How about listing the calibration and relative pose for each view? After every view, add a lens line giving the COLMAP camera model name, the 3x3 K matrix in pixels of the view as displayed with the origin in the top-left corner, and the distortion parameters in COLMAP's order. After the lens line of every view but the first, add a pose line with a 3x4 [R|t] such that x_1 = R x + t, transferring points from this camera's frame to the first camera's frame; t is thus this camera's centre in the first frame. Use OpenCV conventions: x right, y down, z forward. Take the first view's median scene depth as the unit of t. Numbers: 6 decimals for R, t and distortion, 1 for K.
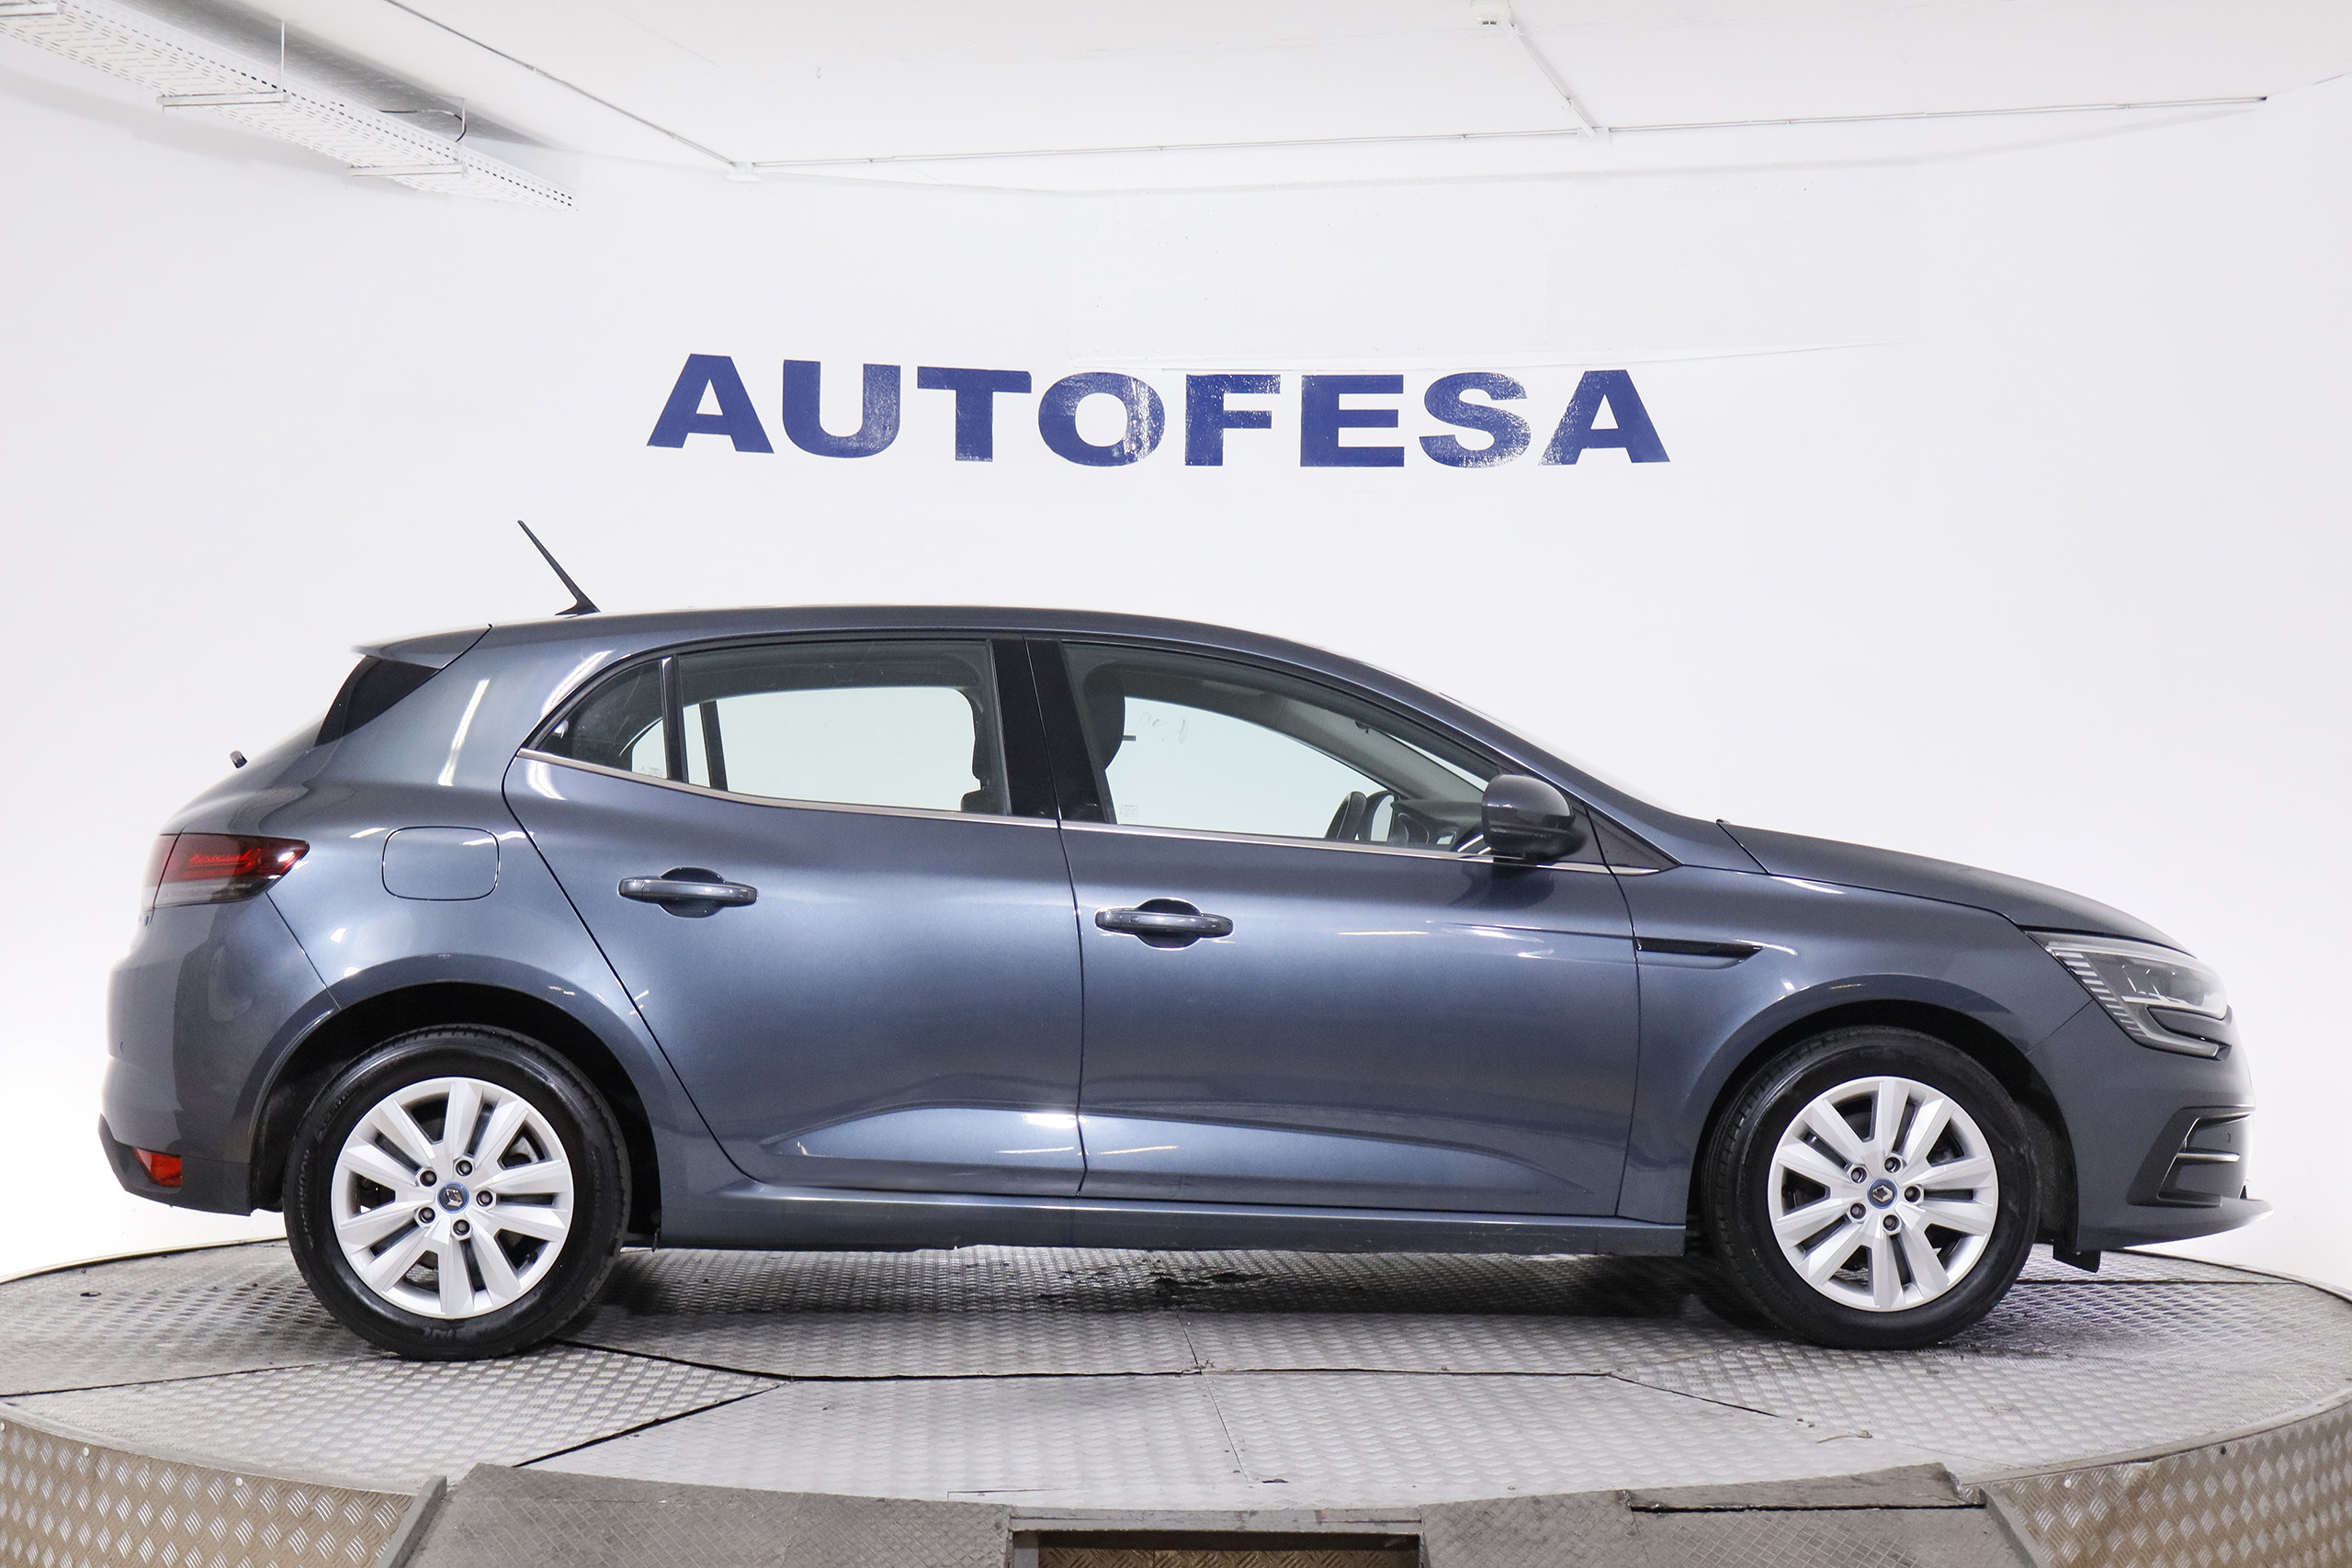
lens RADIAL K [[3864.5, 0, 1185.0], [0, 3864.5, 822.2], [0, 0, 1]] dist [0.162504, 0.000000]
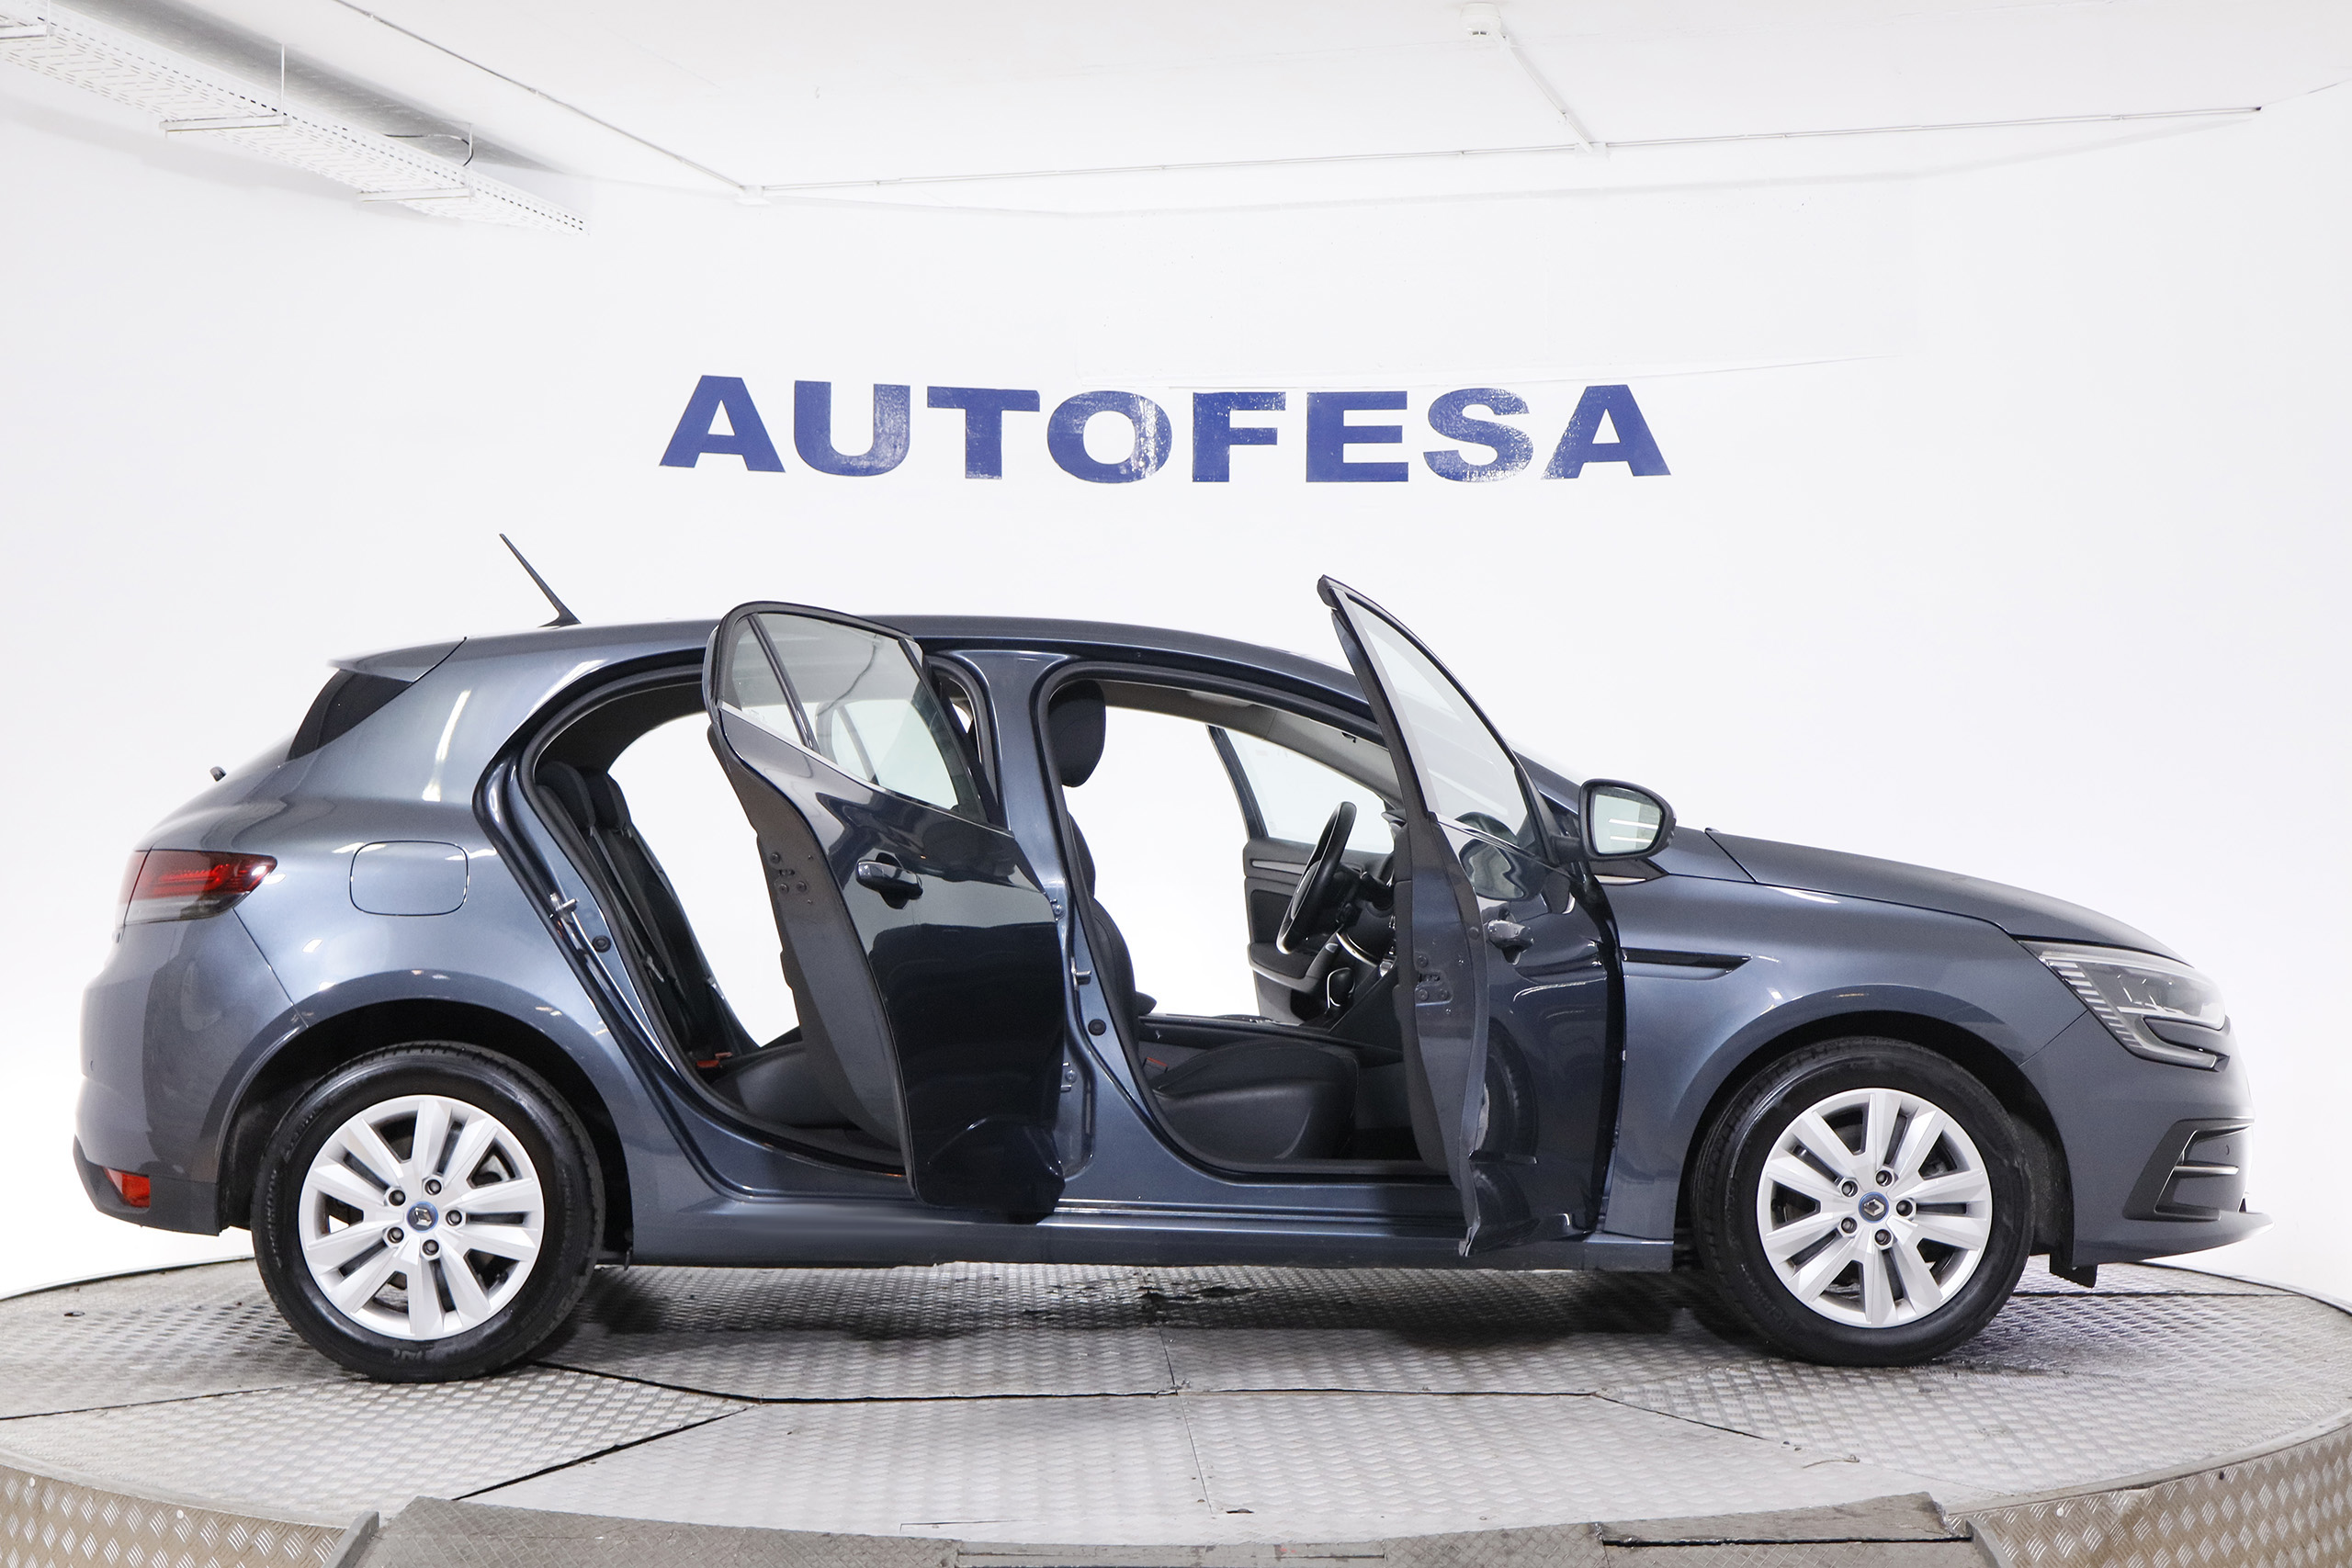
lens RADIAL K [[3676.8, 0, 1179.2], [0, 3676.8, 799.7], [0, 0, 1]] dist [0.147335, 0.000000]
pose [[0.999842, -0.005205, -0.017009, 0.015883], [0.005036, 0.999938, -0.009957, 0.000615], [0.017060, 0.009870, 0.999806, 0.047591]]
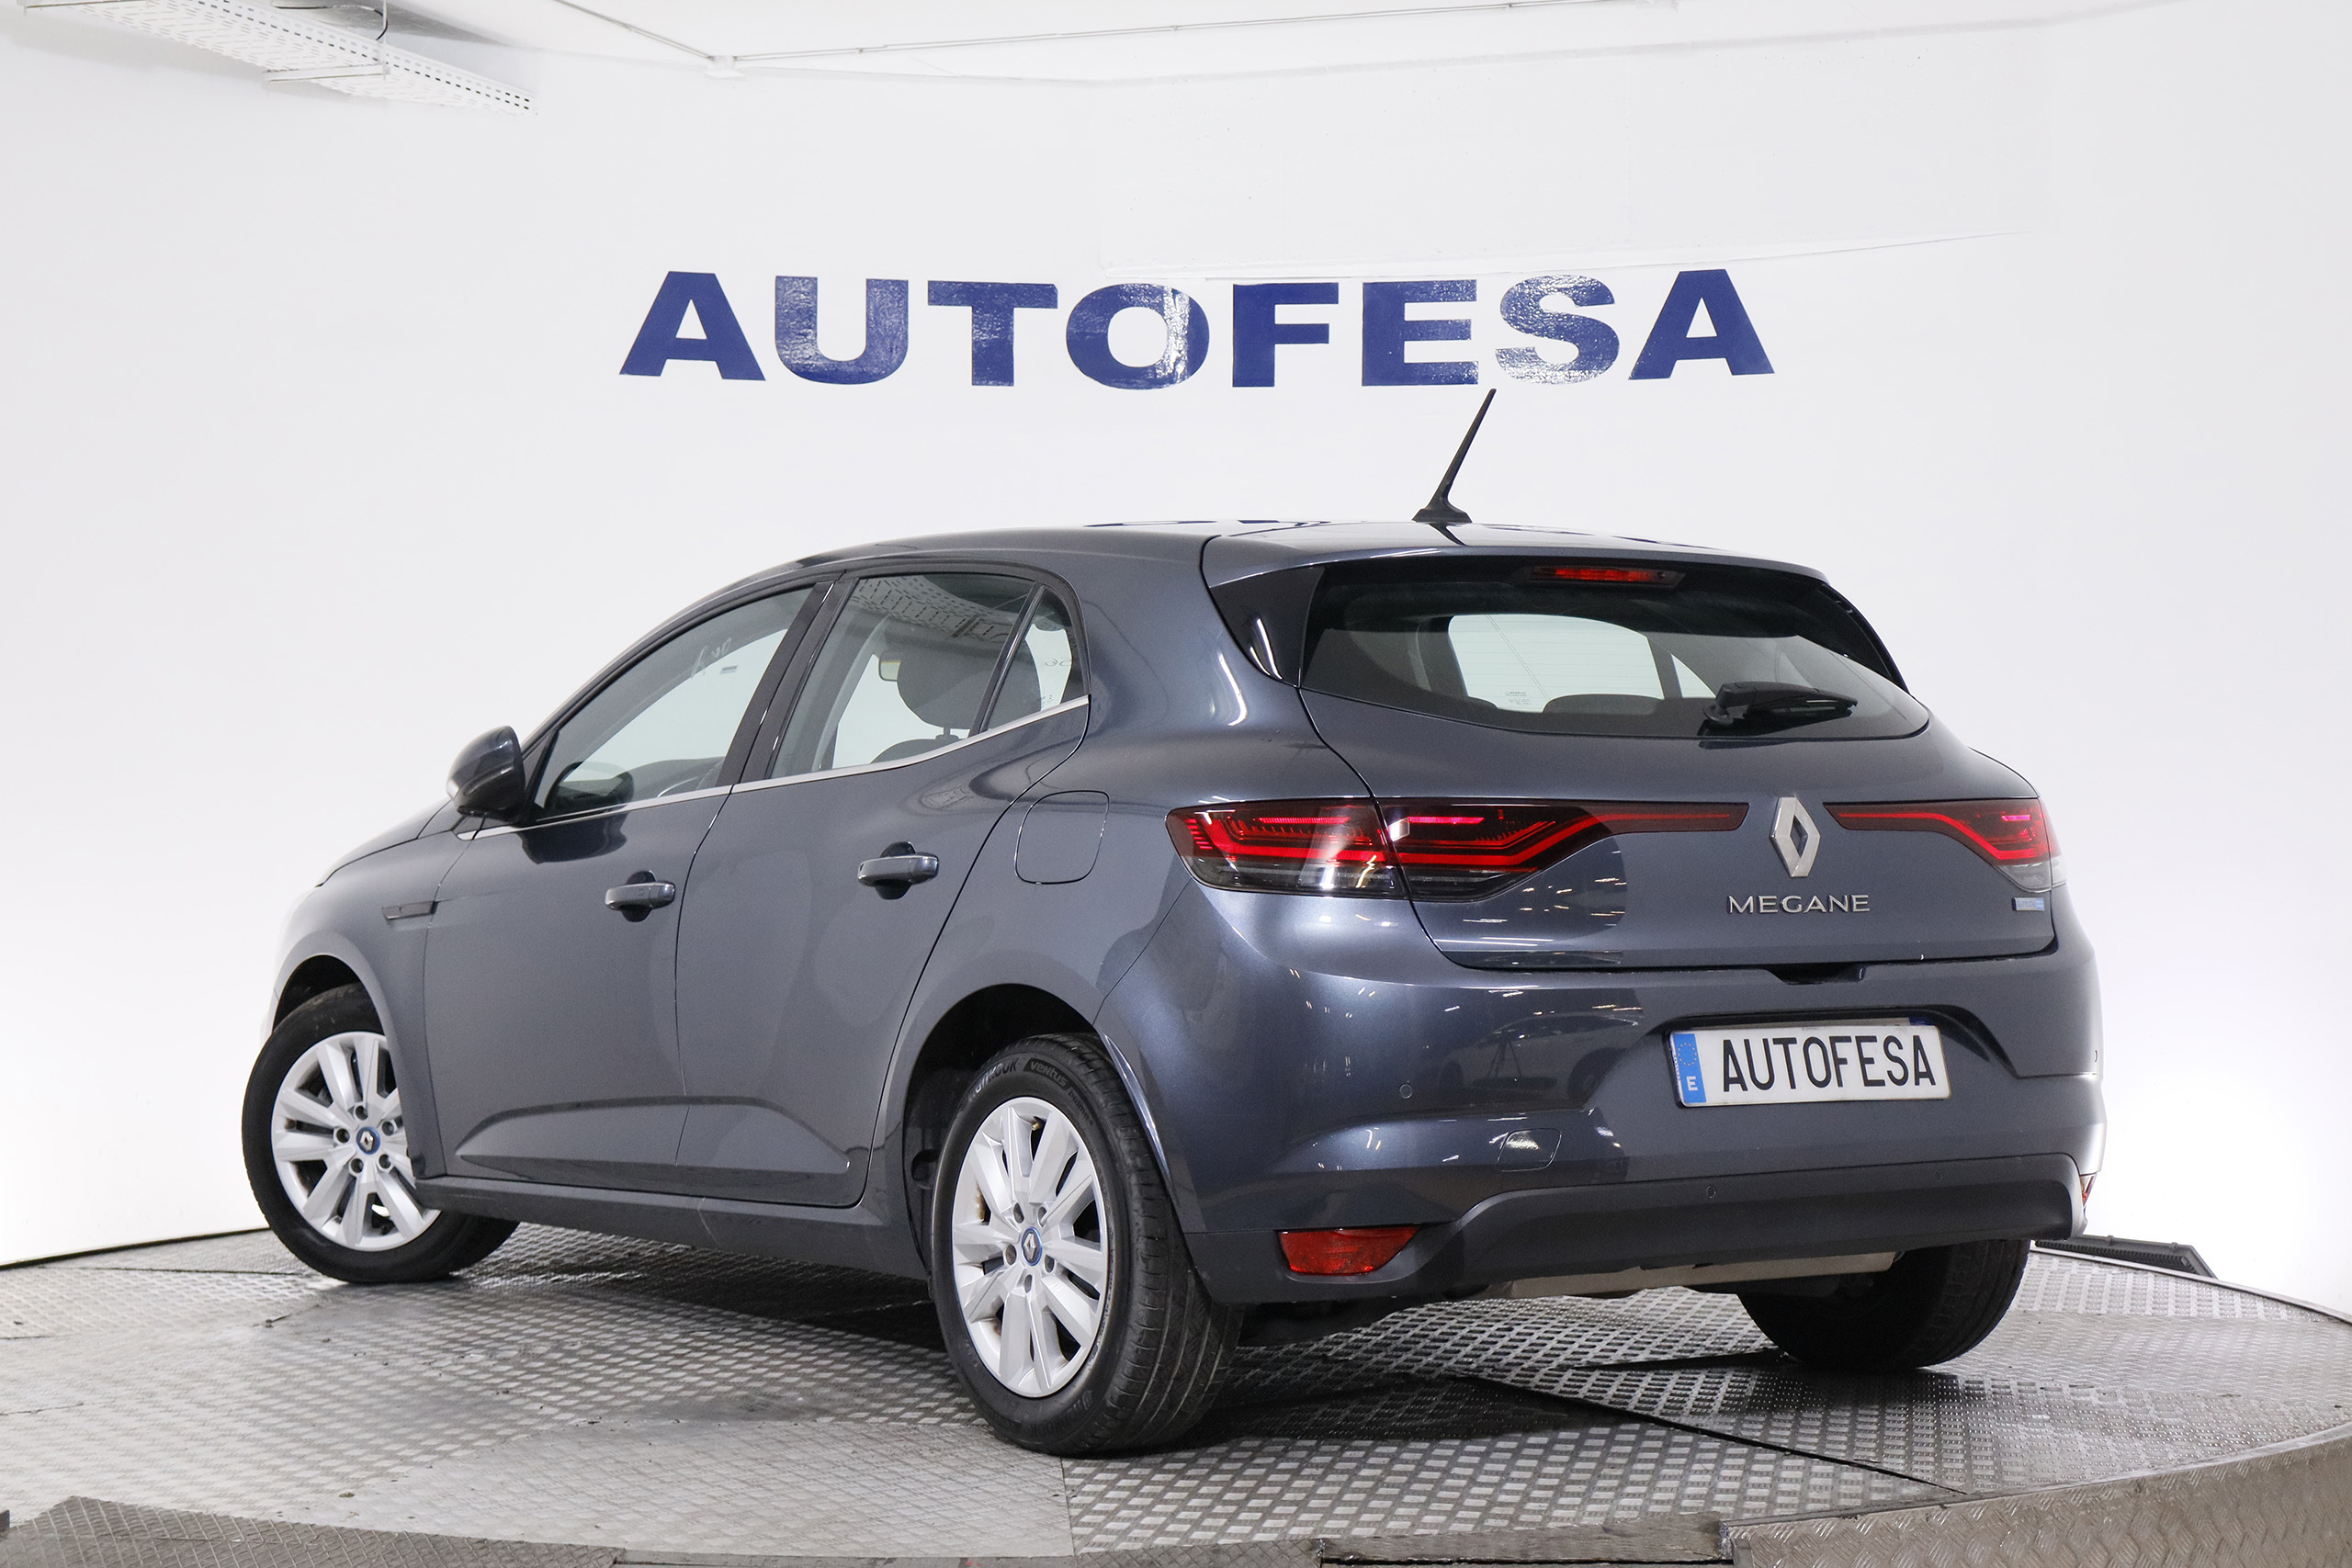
lens RADIAL K [[4299.5, 0, 1150.2], [0, 4299.5, 840.6], [0, 0, 1]] dist [0.151275, 0.000000]
pose [[0.994207, -0.004387, -0.107396, 0.109636], [0.005384, 0.999945, 0.008996, 0.003498], [0.107350, -0.009522, 0.994176, 0.019517]]
